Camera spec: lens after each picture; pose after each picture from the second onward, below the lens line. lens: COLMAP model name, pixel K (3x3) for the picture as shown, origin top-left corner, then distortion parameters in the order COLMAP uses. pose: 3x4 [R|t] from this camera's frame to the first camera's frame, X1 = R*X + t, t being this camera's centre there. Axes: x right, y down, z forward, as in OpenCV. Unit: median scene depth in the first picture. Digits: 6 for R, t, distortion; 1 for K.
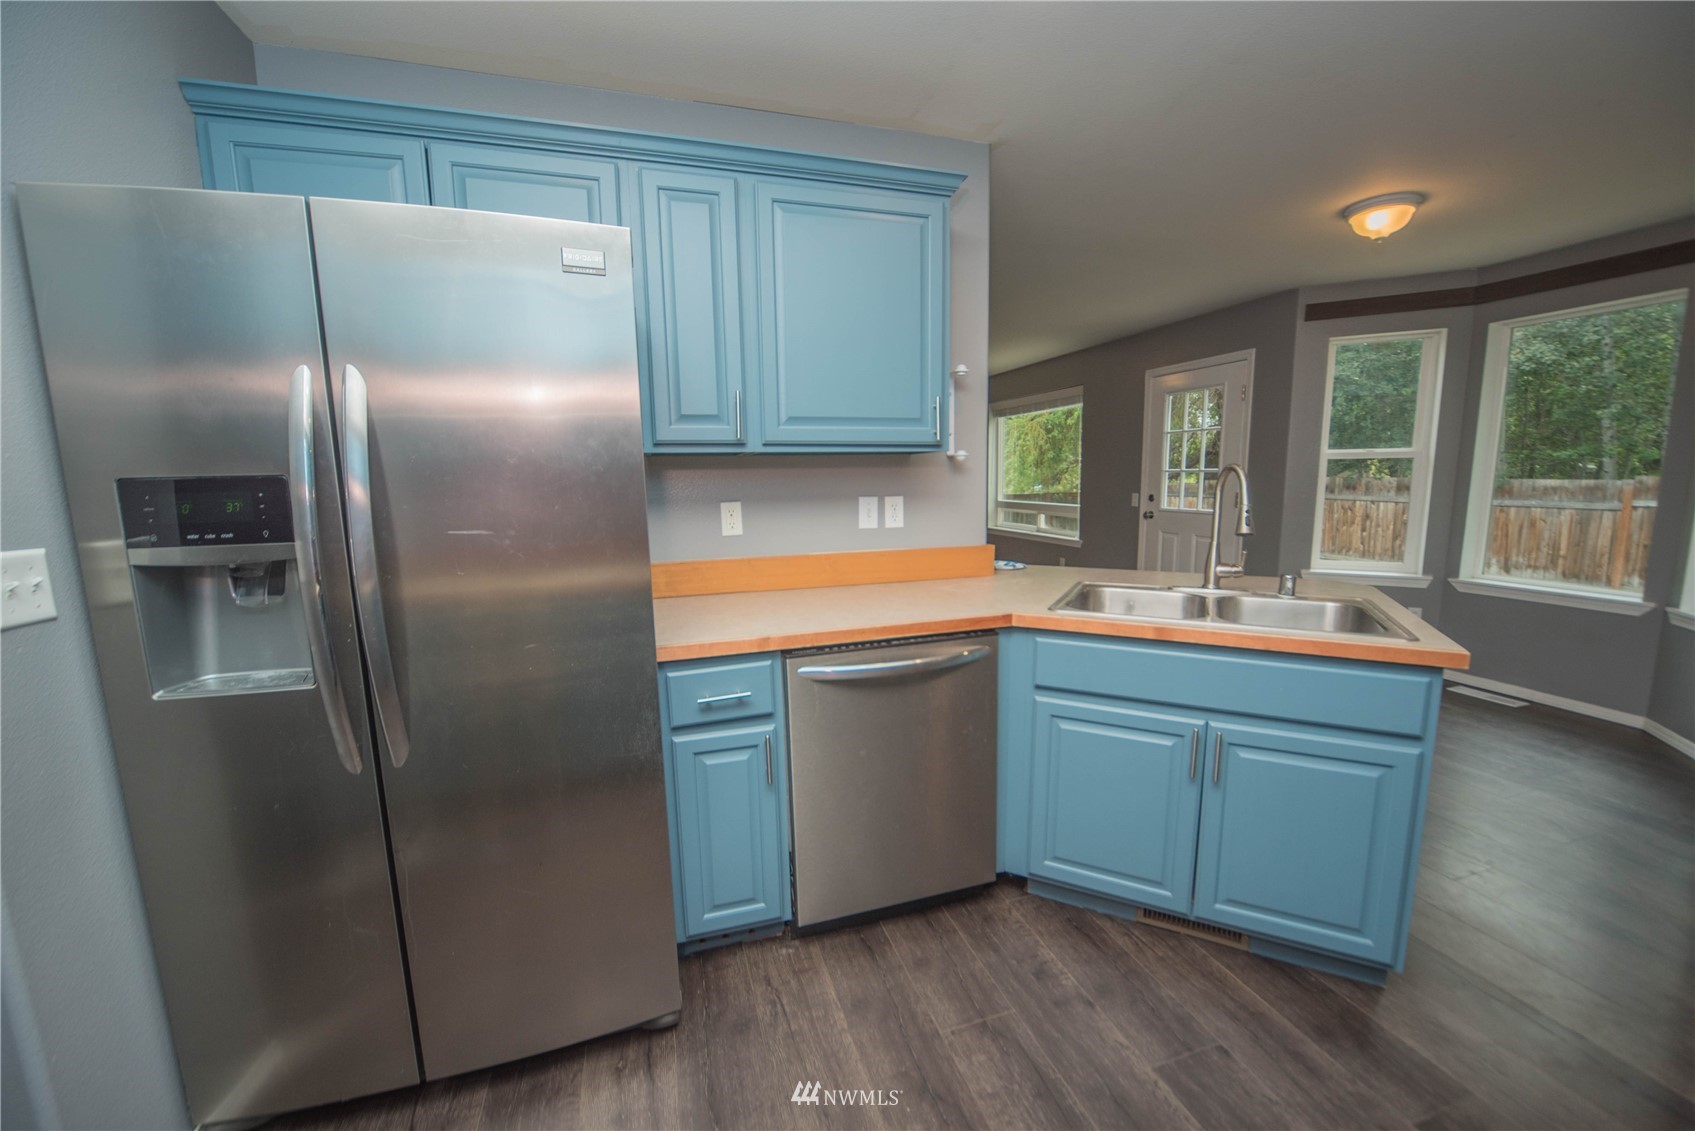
lens RADIAL K [[660.4, 0, 851.4], [0, 660.4, 573.6], [0, 0, 1]] dist [-0.016931, 0.000063]
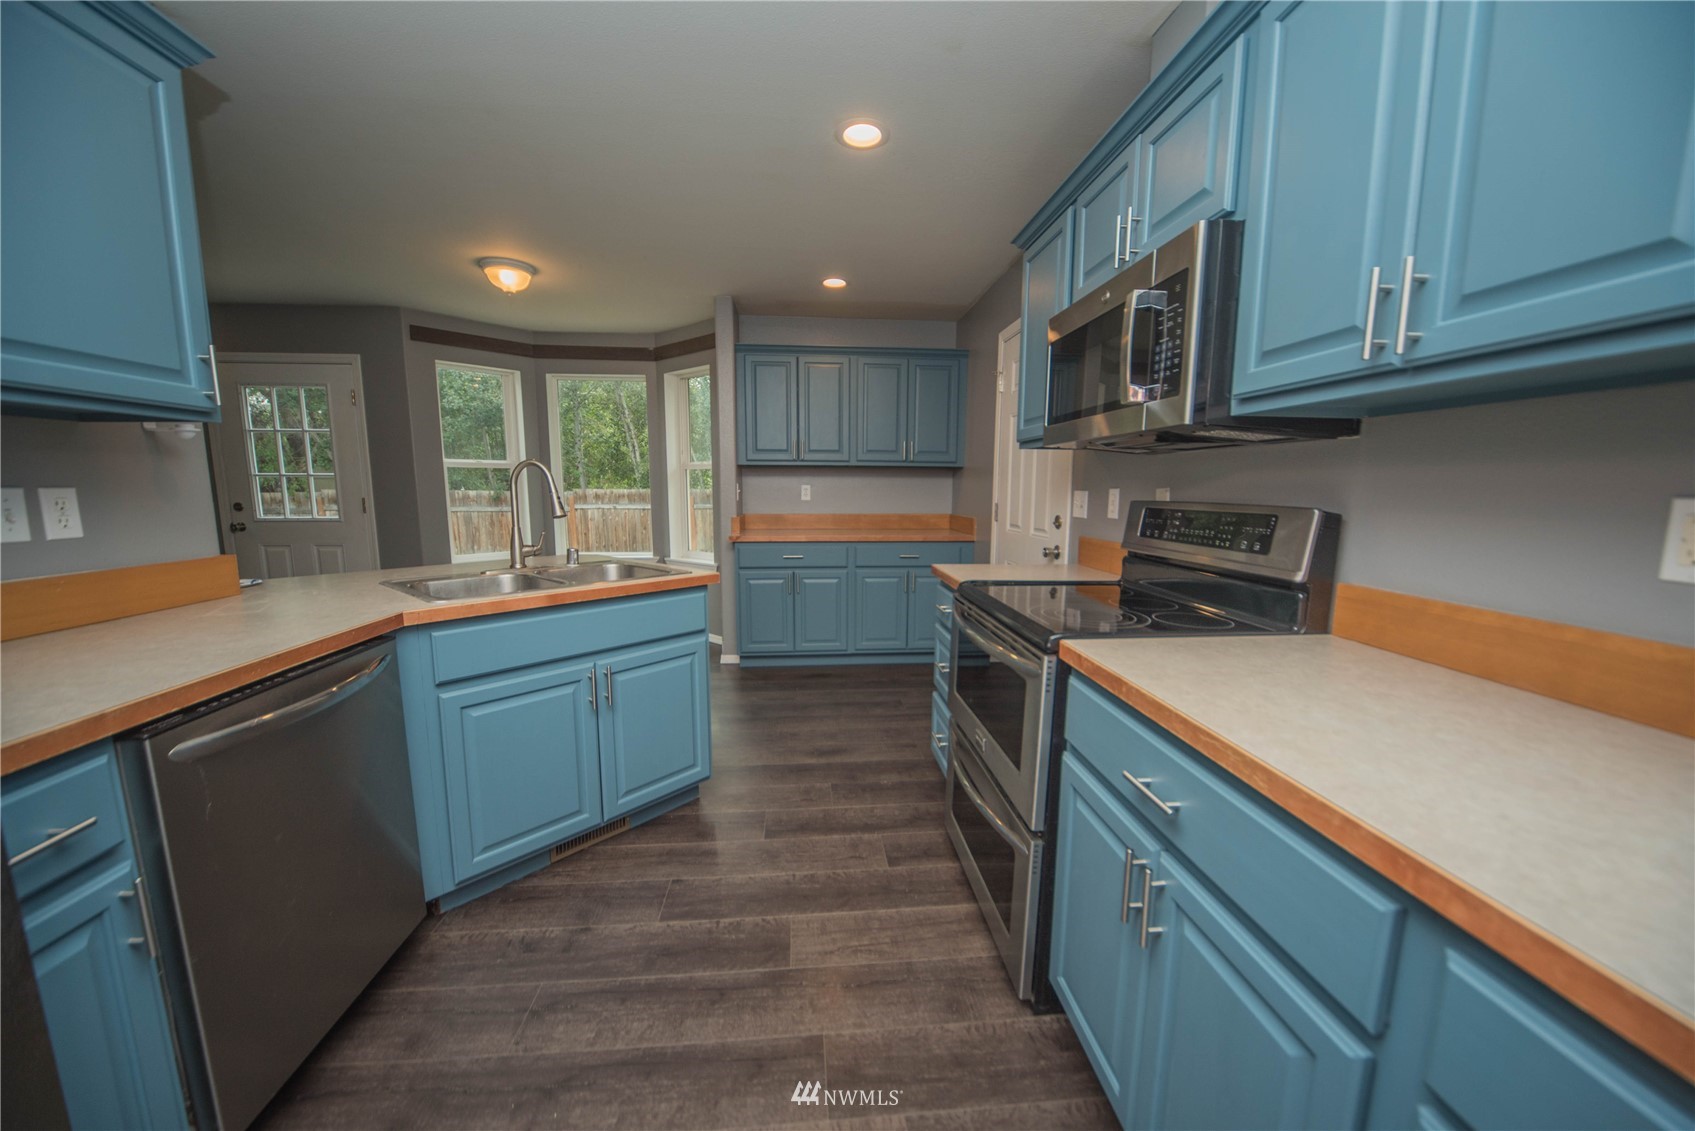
lens RADIAL K [[611.8, 0, 856.1], [0, 611.8, 569.4], [0, 0, 1]] dist [-0.000348, -0.000012]
pose [[0.221190, -0.116962, 0.968191, -0.423037], [0.138272, 0.986514, 0.087586, 0.014695], [-0.965378, 0.114501, 0.234380, 0.201733]]
